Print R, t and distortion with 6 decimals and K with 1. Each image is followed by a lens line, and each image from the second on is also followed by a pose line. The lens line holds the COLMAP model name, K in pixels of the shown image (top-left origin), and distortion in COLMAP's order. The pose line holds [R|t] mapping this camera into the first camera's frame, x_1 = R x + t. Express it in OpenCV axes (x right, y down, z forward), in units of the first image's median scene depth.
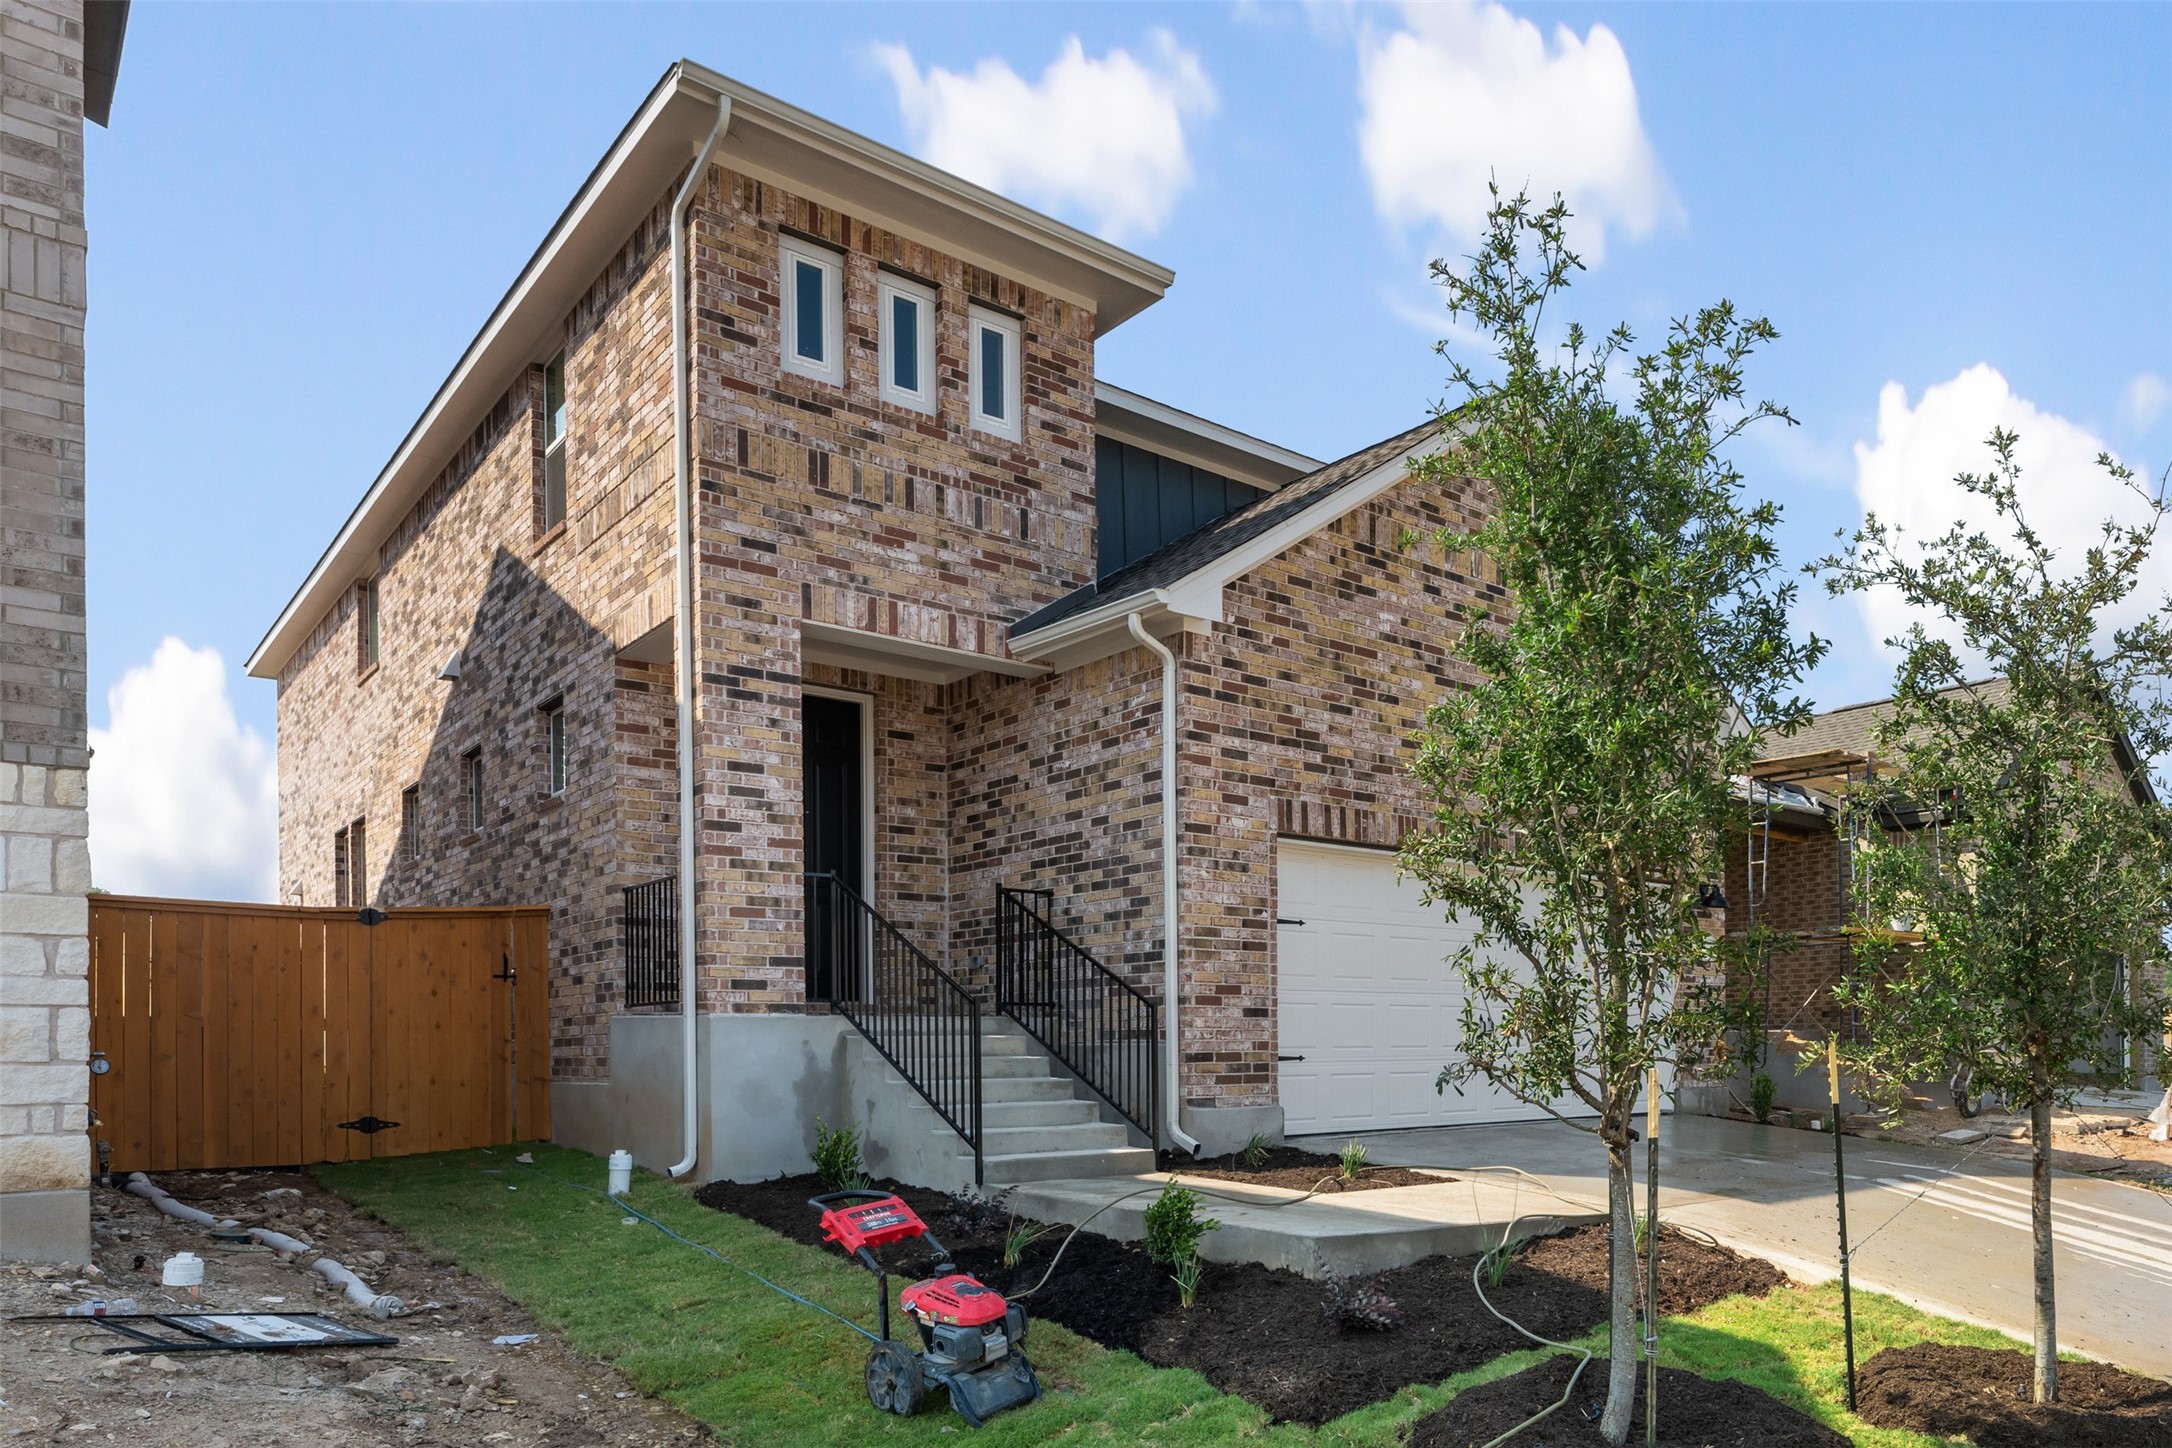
lens RADIAL K [[859.4, 0, 1084.5], [0, 859.4, 735.1], [0, 0, 1]] dist [-0.000303, 0.000066]
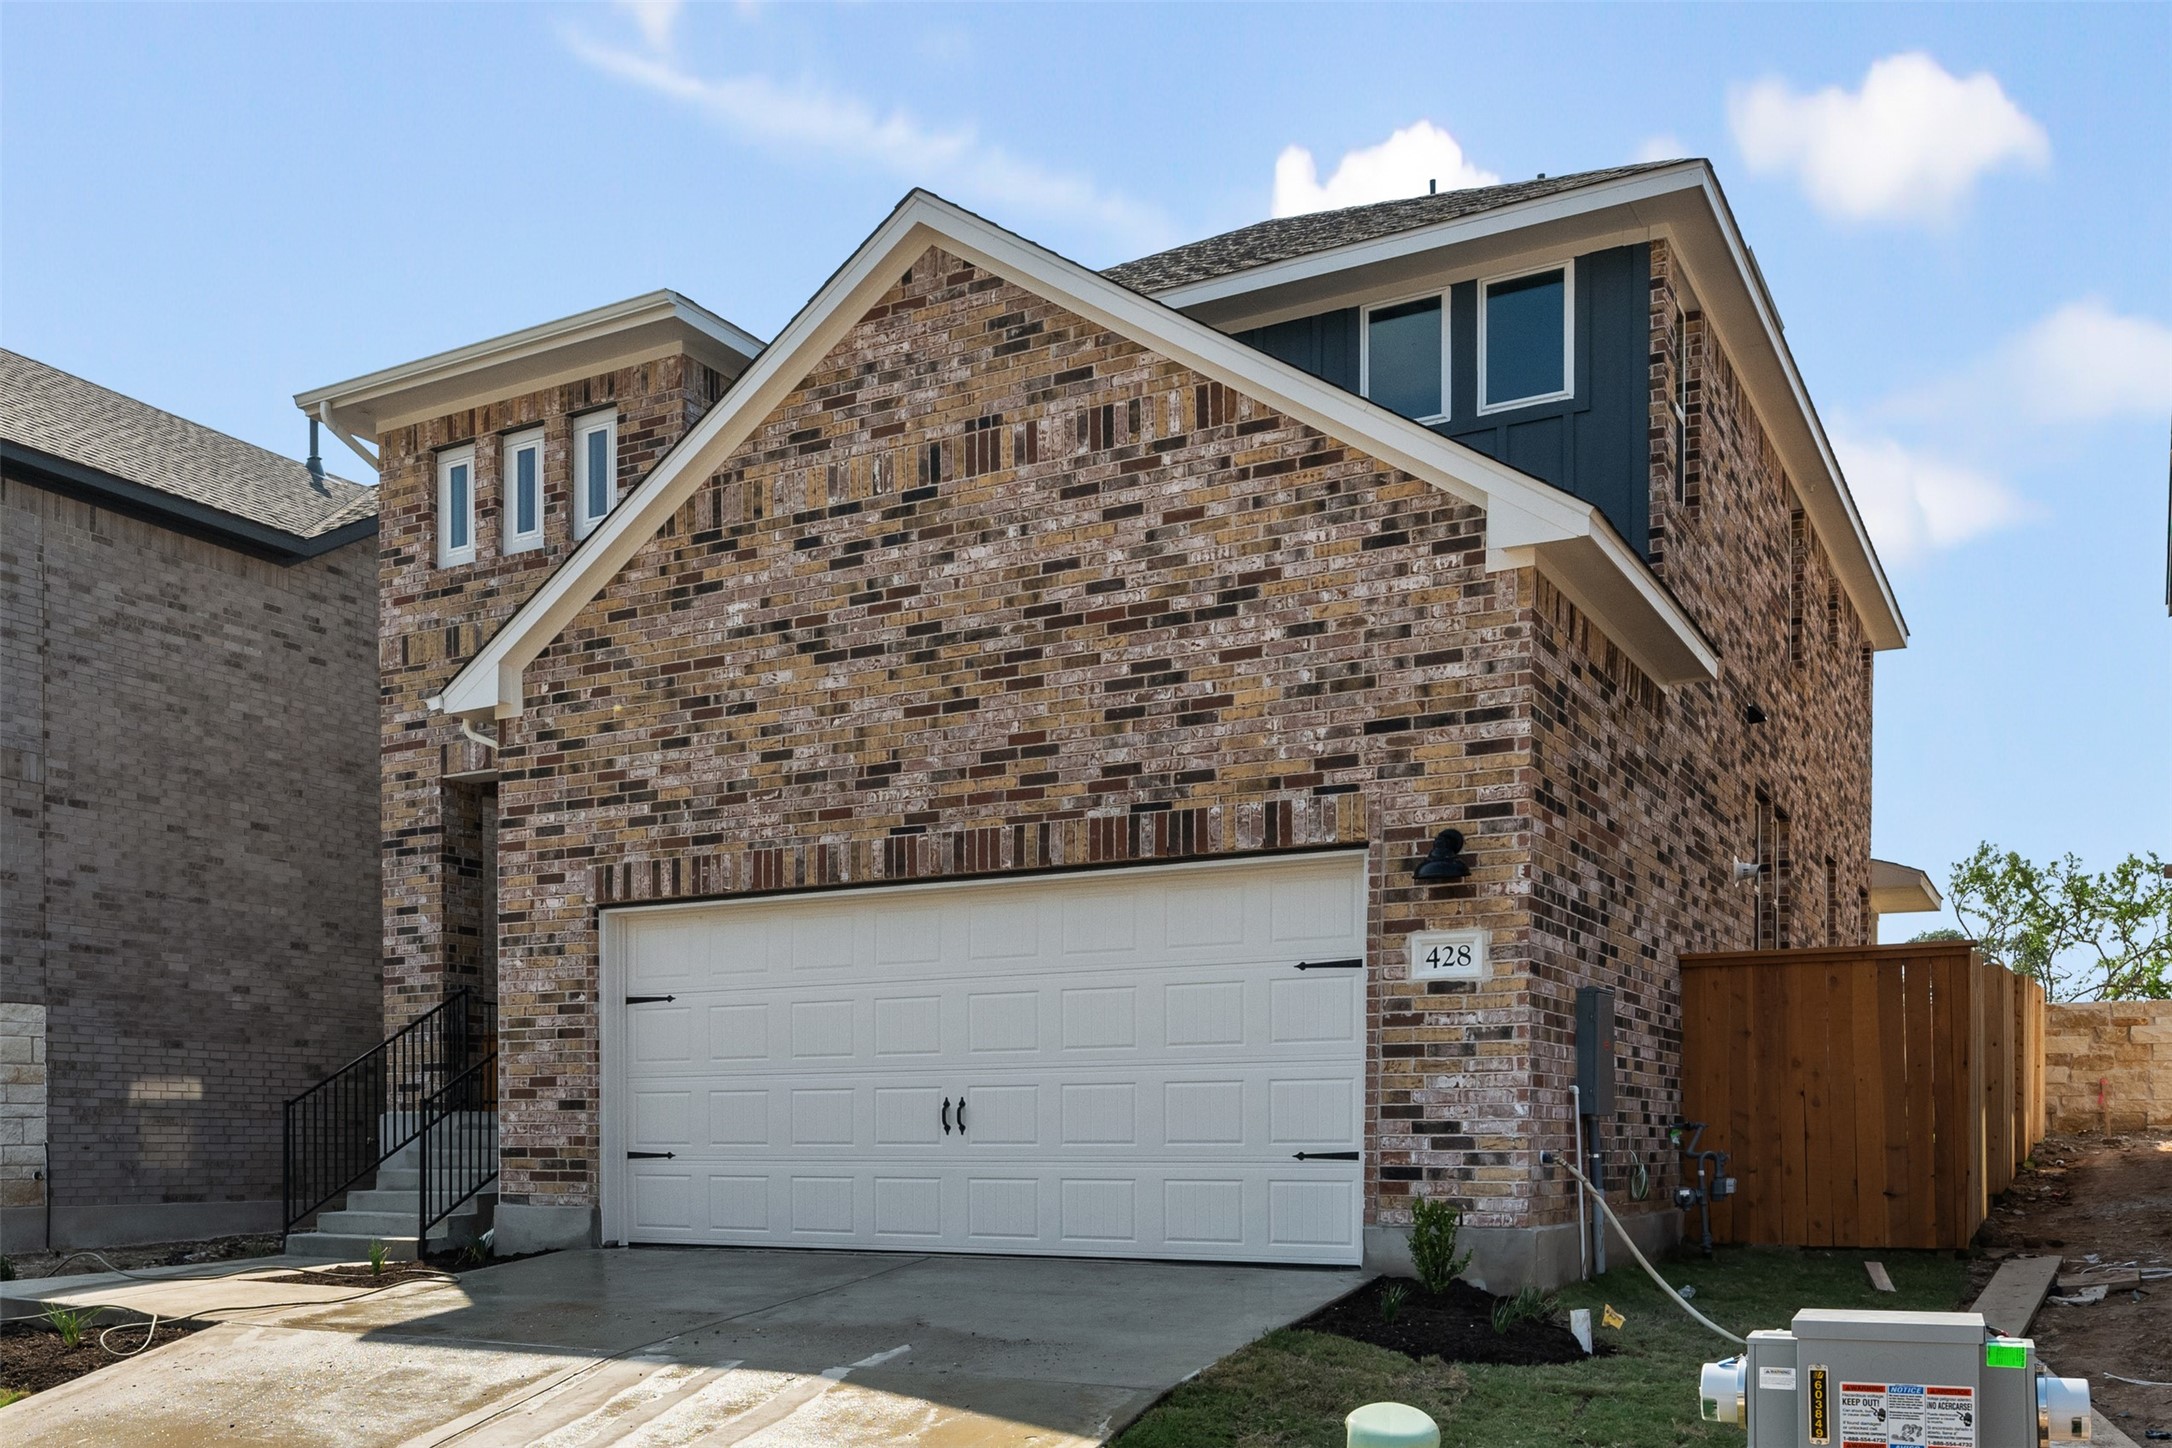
lens RADIAL K [[1125.9, 0, 1084.9], [0, 1125.9, 715.4], [0, 0, 1]] dist [-0.000862, -0.001023]
pose [[0.698804, -0.246295, -0.671575, 1.398002], [0.241311, 0.964987, -0.102807, 0.162987], [0.673382, -0.090216, 0.733770, 0.482291]]
